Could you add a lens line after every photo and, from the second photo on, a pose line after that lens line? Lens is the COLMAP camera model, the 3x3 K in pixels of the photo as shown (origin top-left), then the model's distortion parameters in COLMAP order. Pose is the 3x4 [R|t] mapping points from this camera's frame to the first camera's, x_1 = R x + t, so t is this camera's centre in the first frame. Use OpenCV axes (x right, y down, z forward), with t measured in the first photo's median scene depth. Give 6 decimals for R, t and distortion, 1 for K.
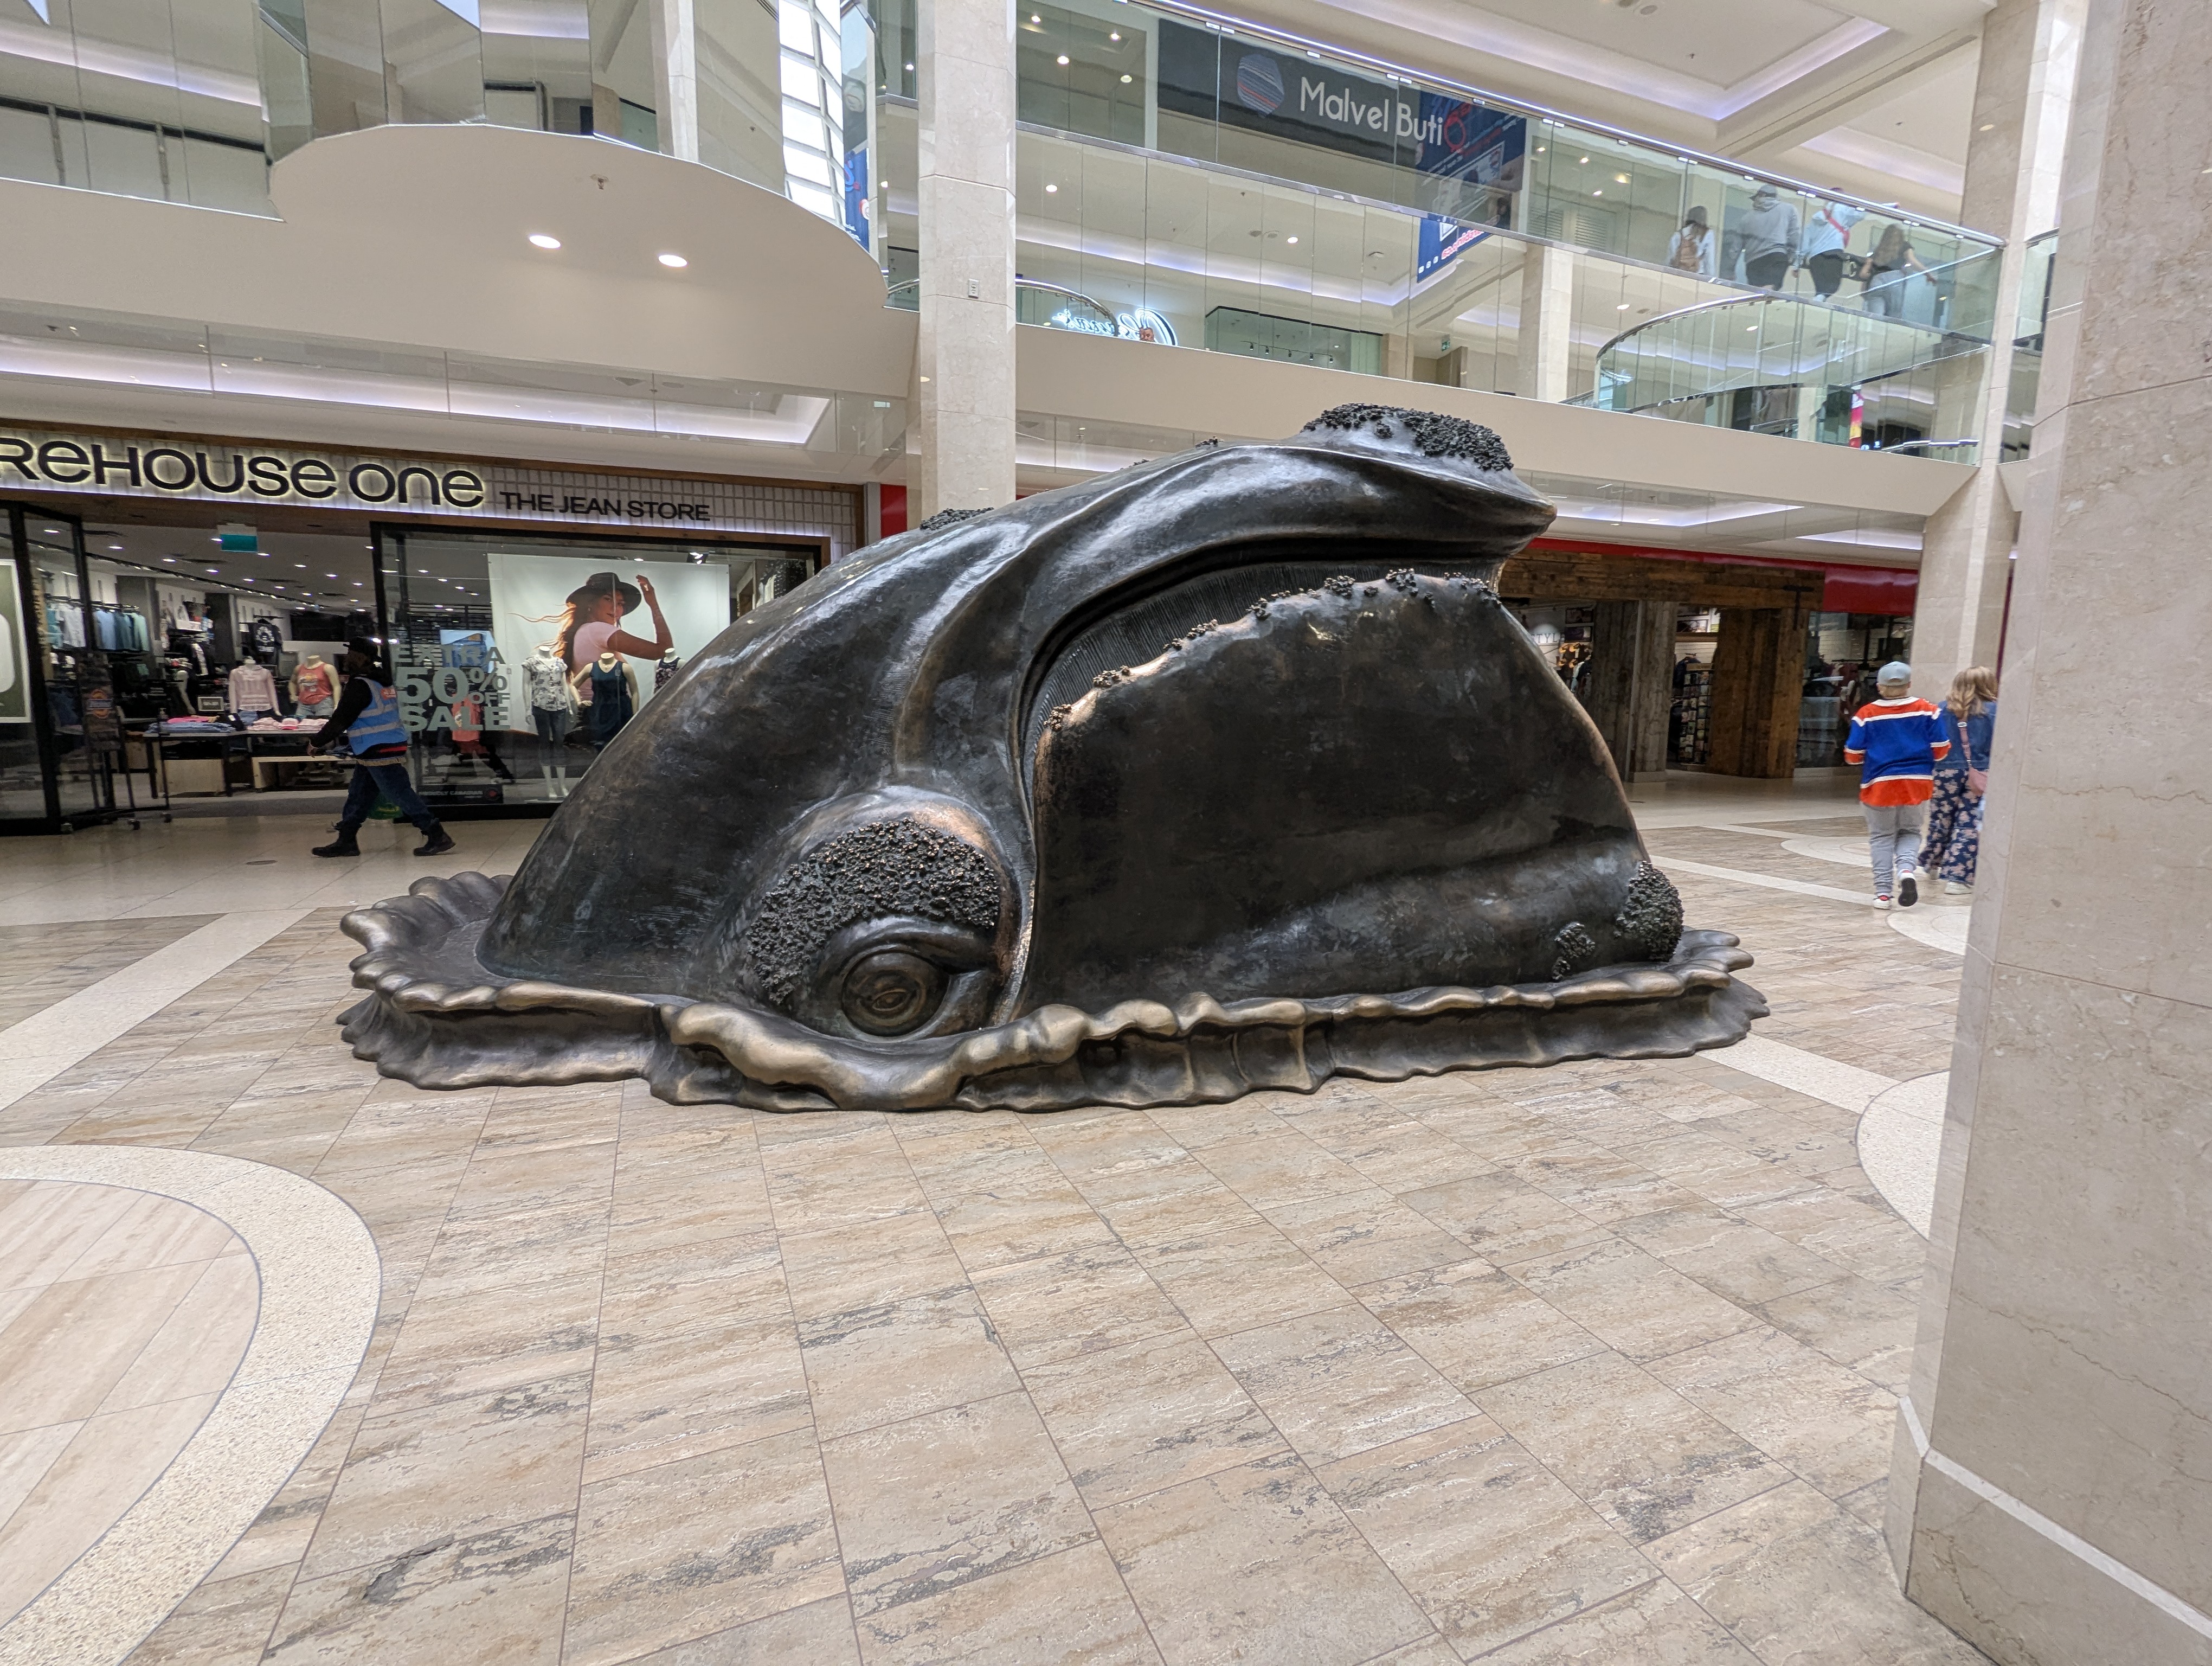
lens RADIAL K [[1046.1, 0, 1106.0], [0, 1046.1, 833.0], [0, 0, 1]] dist [-0.004982, 0.000733]
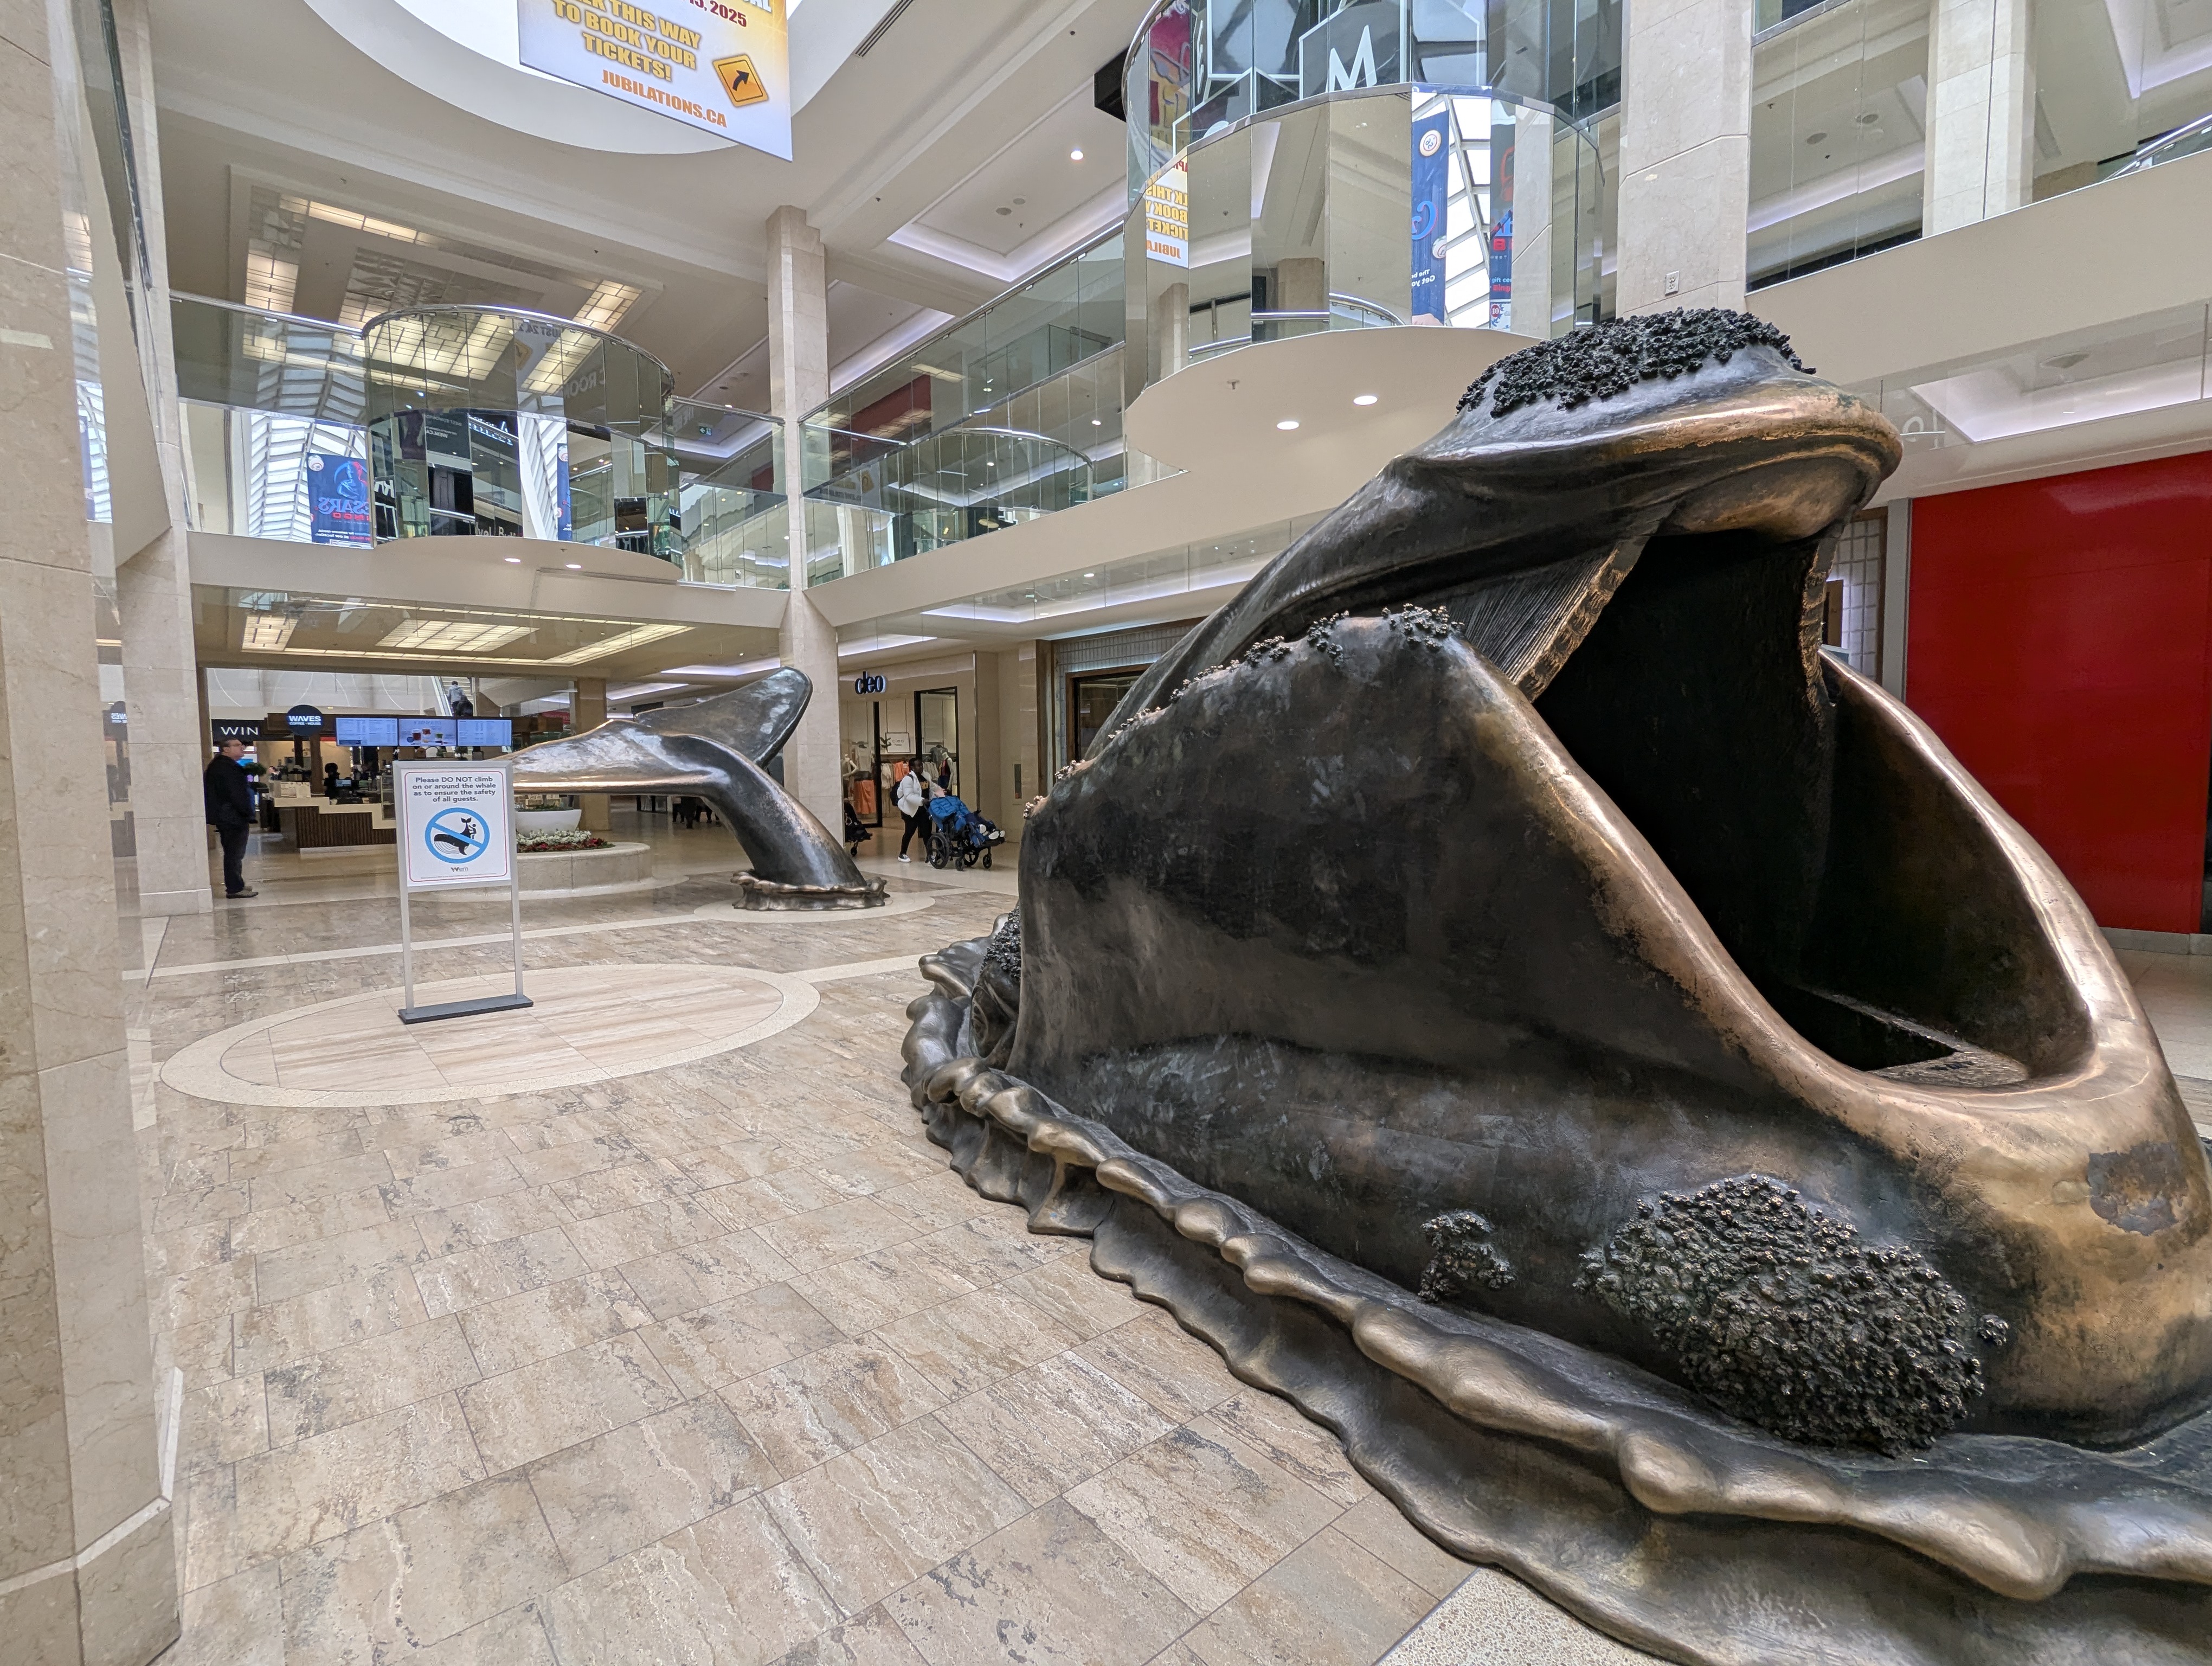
lens RADIAL K [[1046.1, 0, 1106.0], [0, 1046.1, 833.0], [0, 0, 1]] dist [-0.004982, 0.000733]
pose [[0.306709, 0.052378, -0.950361, 1.462096], [-0.116797, 0.993010, 0.017035, -0.158558], [0.944610, 0.105775, 0.310683, 1.033686]]
